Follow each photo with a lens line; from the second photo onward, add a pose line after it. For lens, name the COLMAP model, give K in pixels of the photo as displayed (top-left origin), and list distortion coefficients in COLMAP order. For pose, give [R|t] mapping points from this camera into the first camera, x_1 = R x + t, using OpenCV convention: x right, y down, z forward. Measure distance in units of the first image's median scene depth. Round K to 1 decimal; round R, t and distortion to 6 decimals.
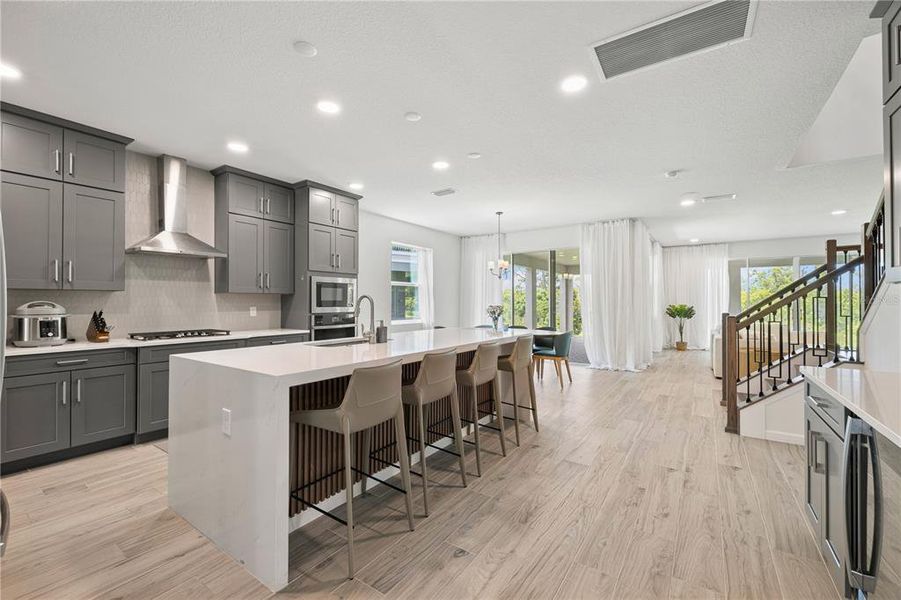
lens RADIAL K [[374.6, 0, 451.0], [0, 374.6, 296.4], [0, 0, 1]] dist [-0.007764, 0.000150]
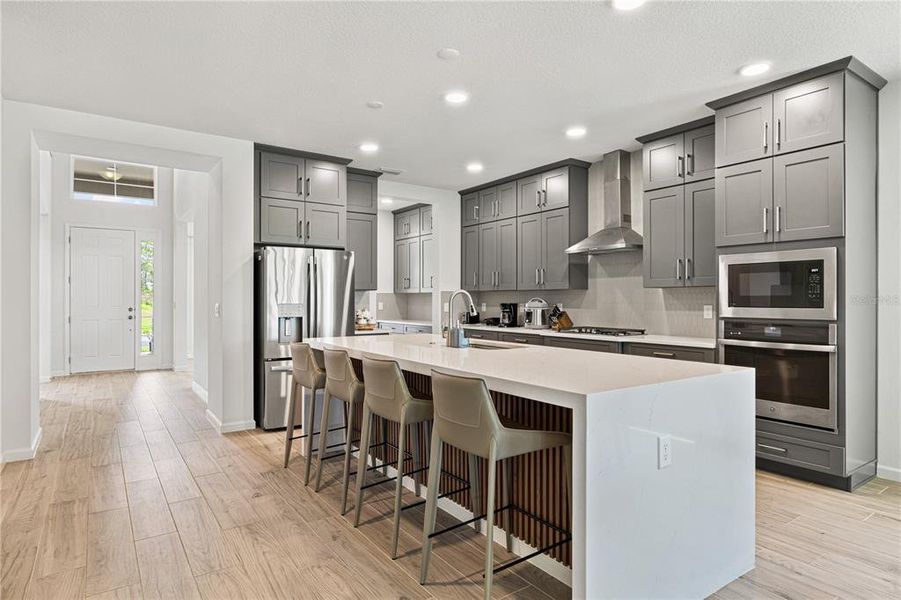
lens RADIAL K [[512.9, 0, 448.5], [0, 512.9, 297.1], [0, 0, 1]] dist [0.001672, -0.000515]
pose [[-0.363402, -0.003079, -0.931627, 0.876483], [0.016095, 0.999825, -0.009583, 0.020648], [0.931493, -0.018477, -0.363289, 1.388741]]
